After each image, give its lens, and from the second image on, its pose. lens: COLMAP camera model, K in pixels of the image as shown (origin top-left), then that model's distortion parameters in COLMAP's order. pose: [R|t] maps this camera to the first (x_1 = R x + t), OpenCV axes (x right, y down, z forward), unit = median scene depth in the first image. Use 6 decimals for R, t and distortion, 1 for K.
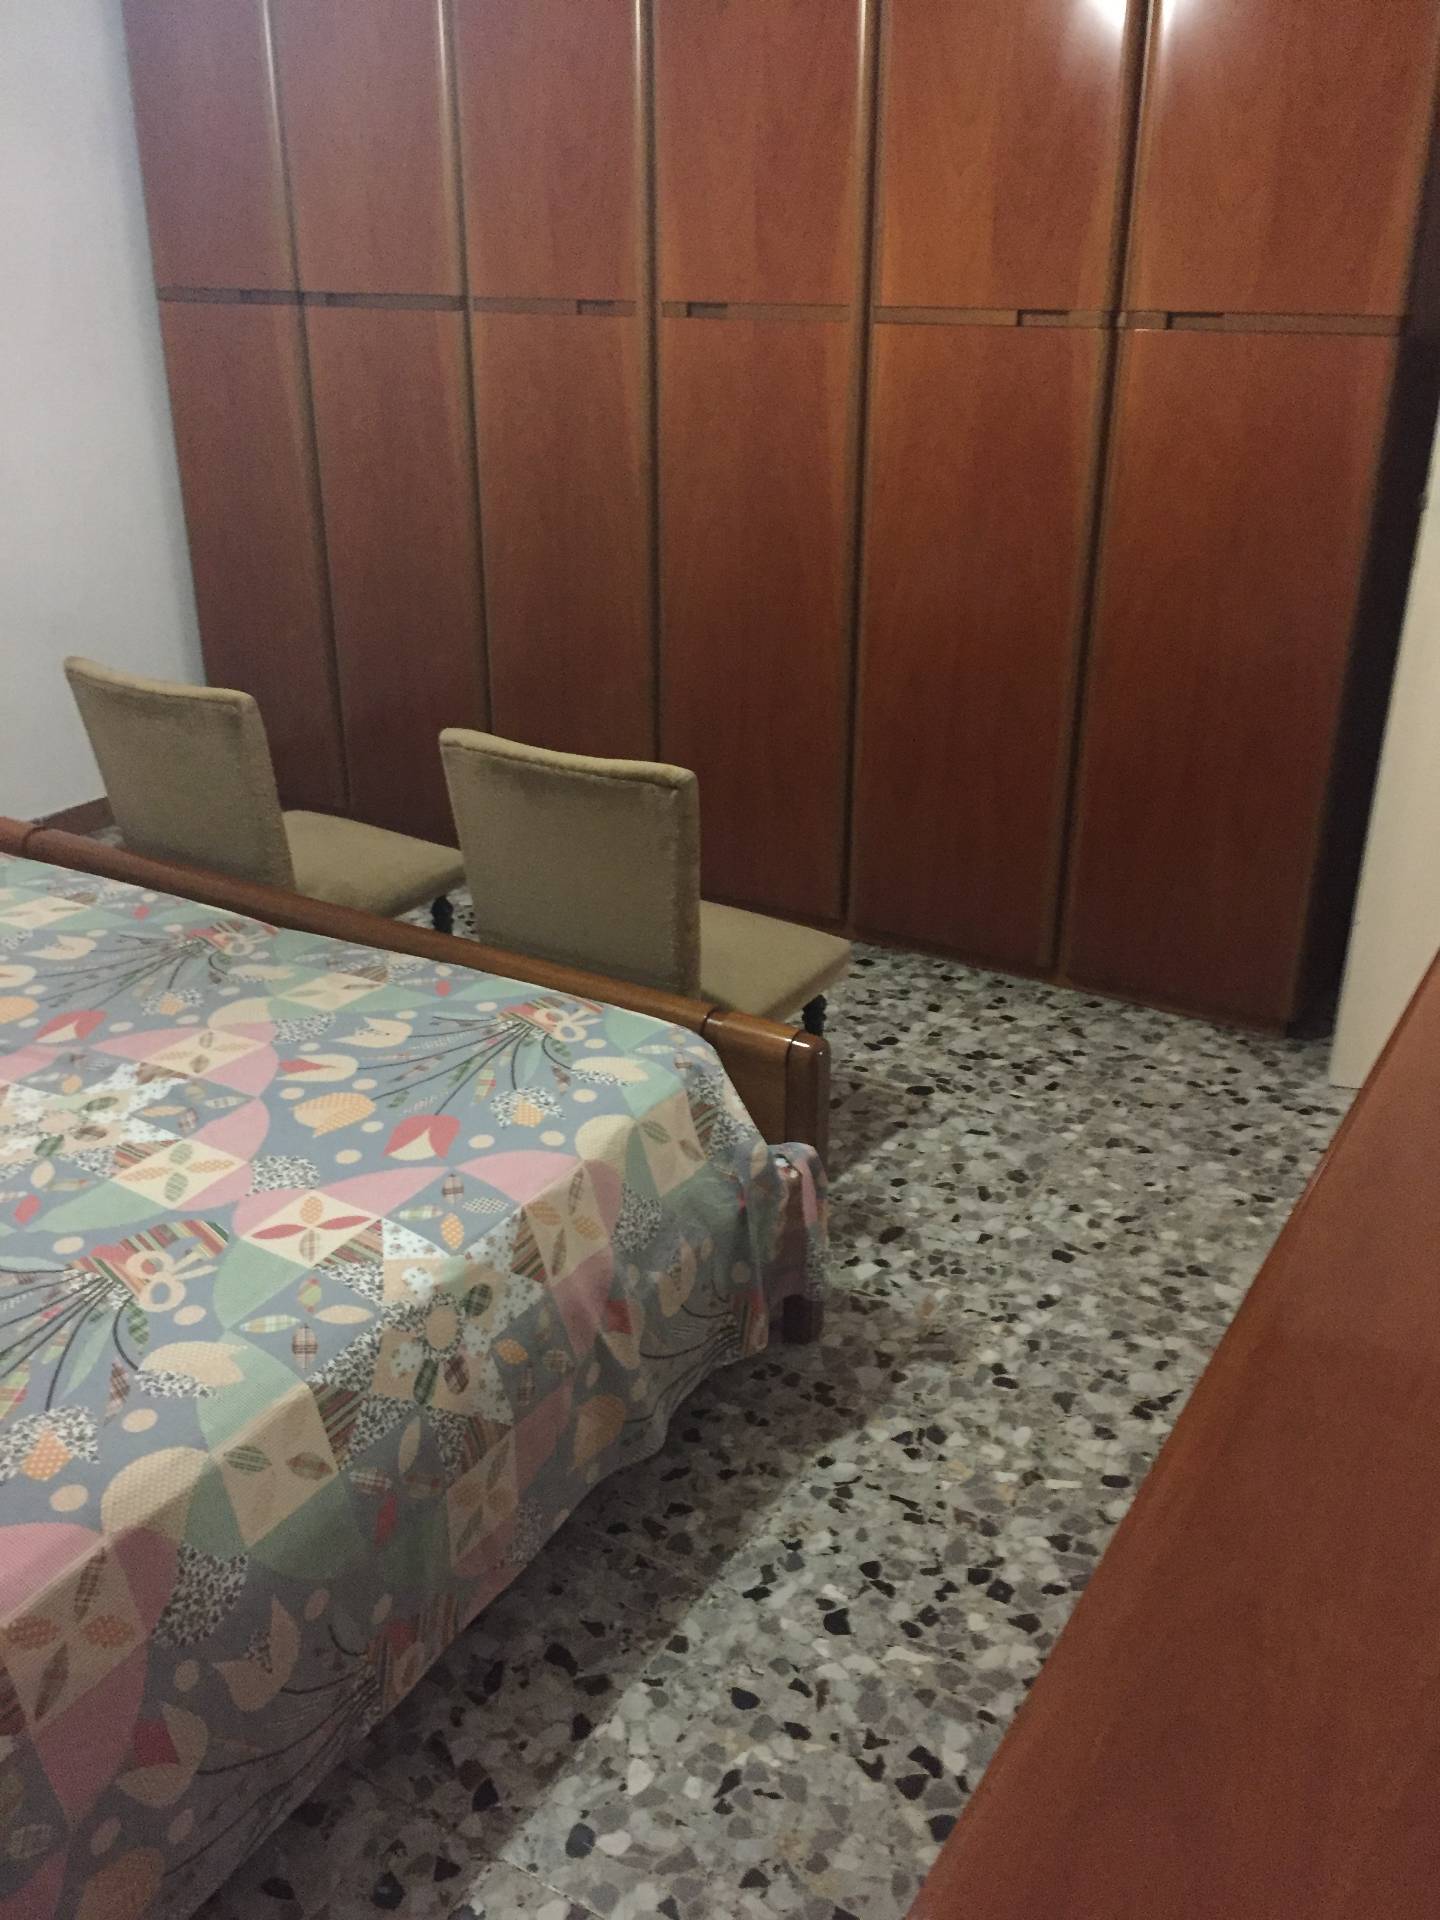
lens RADIAL K [[1637.6, 0, 720.0], [0, 1637.6, 960.0], [0, 0, 1]] dist [0.077895, -0.122985]
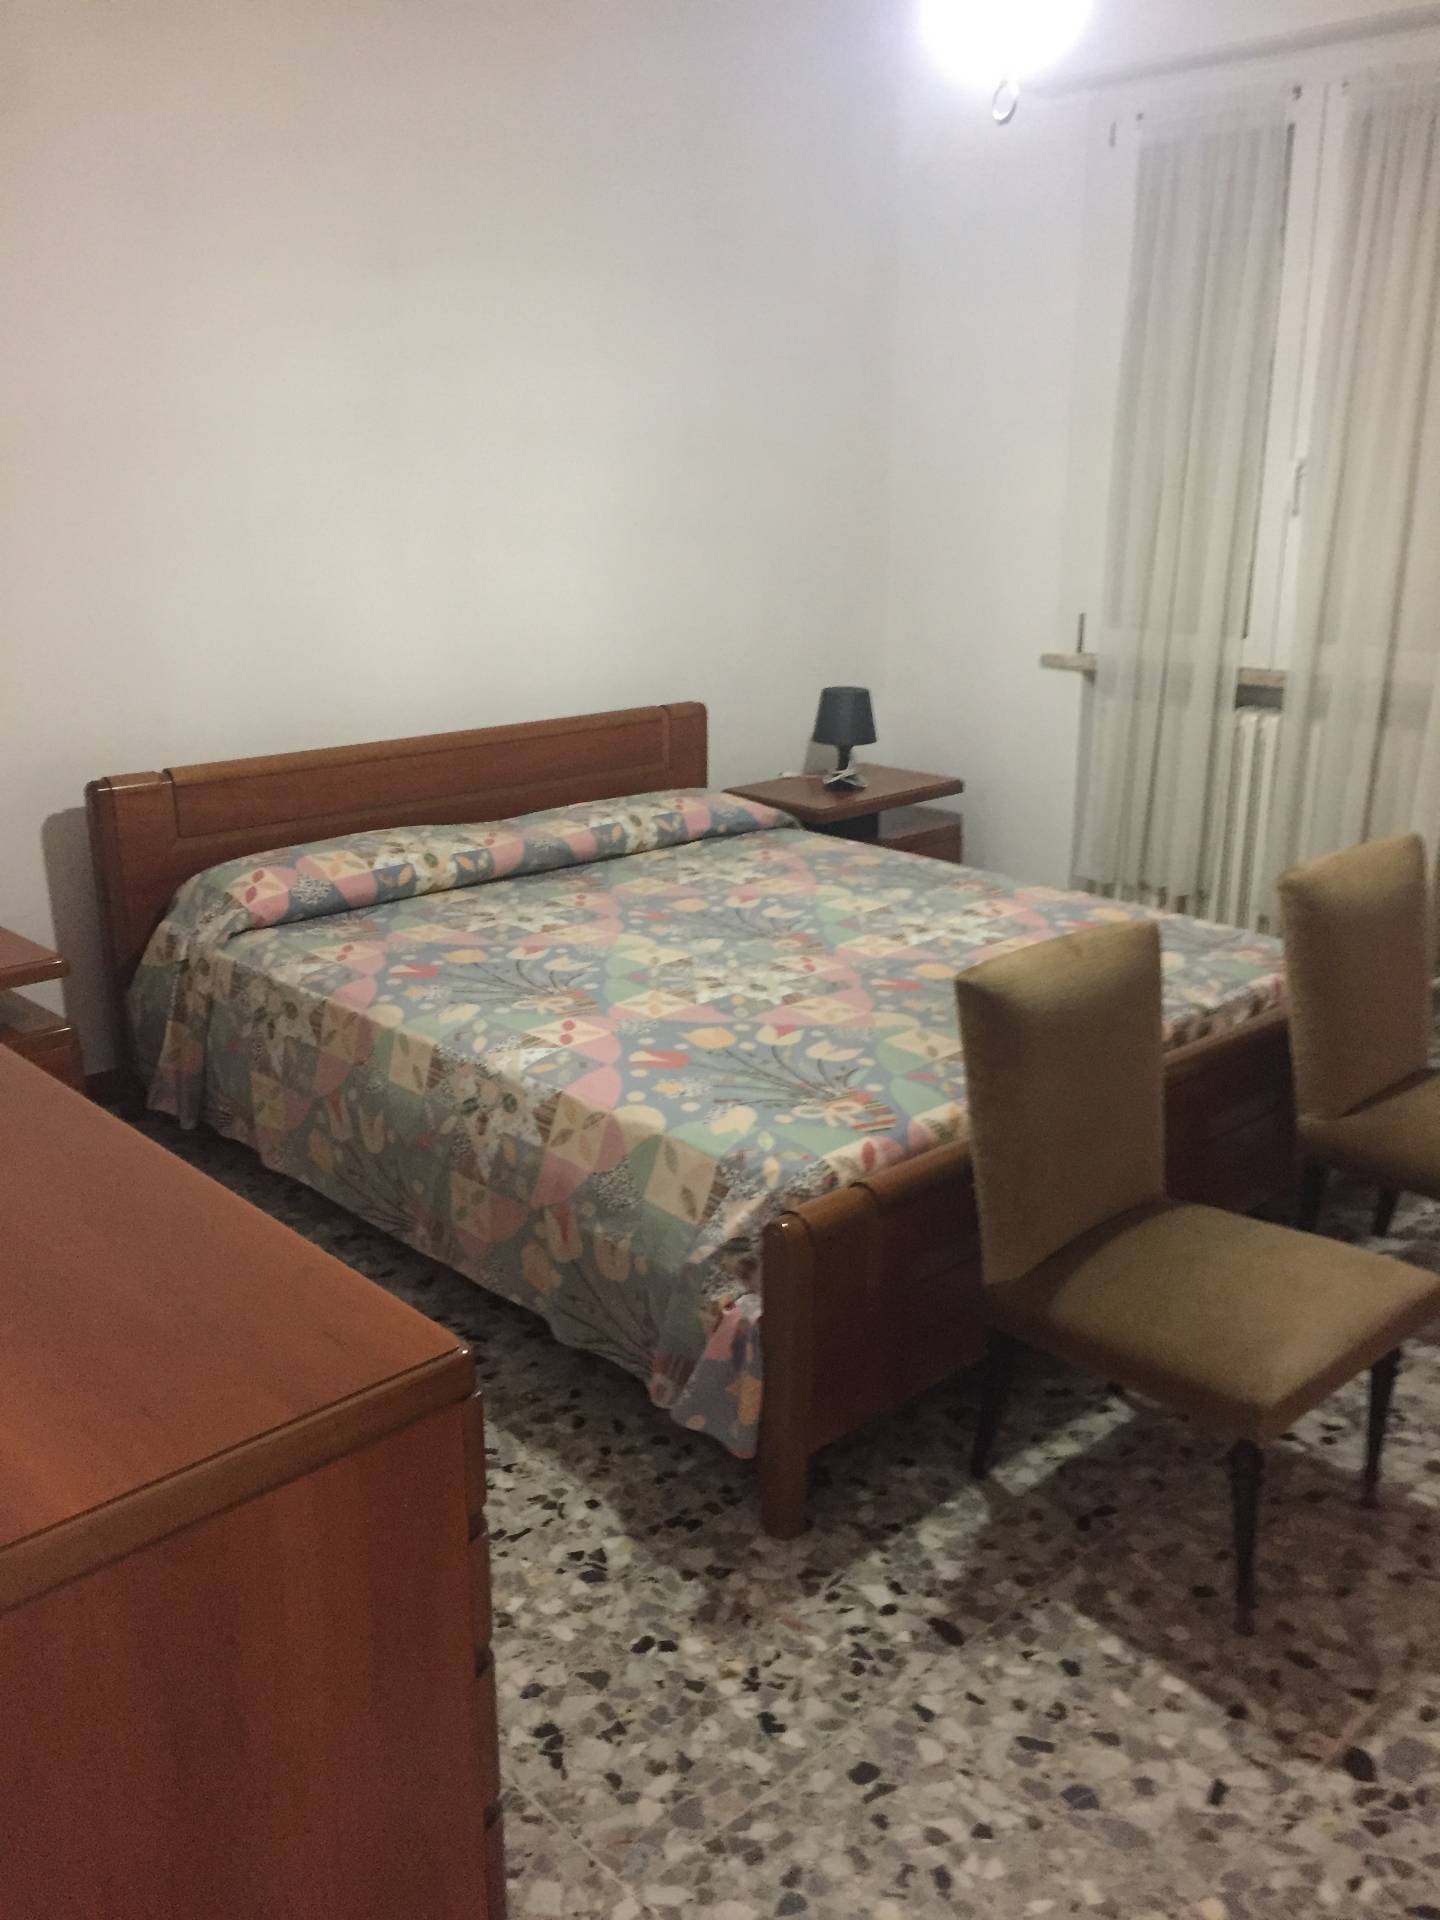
lens RADIAL K [[1637.6, 0, 720.0], [0, 1637.6, 960.0], [0, 0, 1]] dist [0.077895, -0.122985]
pose [[-0.265943, 0.279999, -0.922429, 0.907704], [-0.379355, 0.849281, 0.367166, -0.421646], [0.886208, 0.447574, -0.119641, 0.982973]]
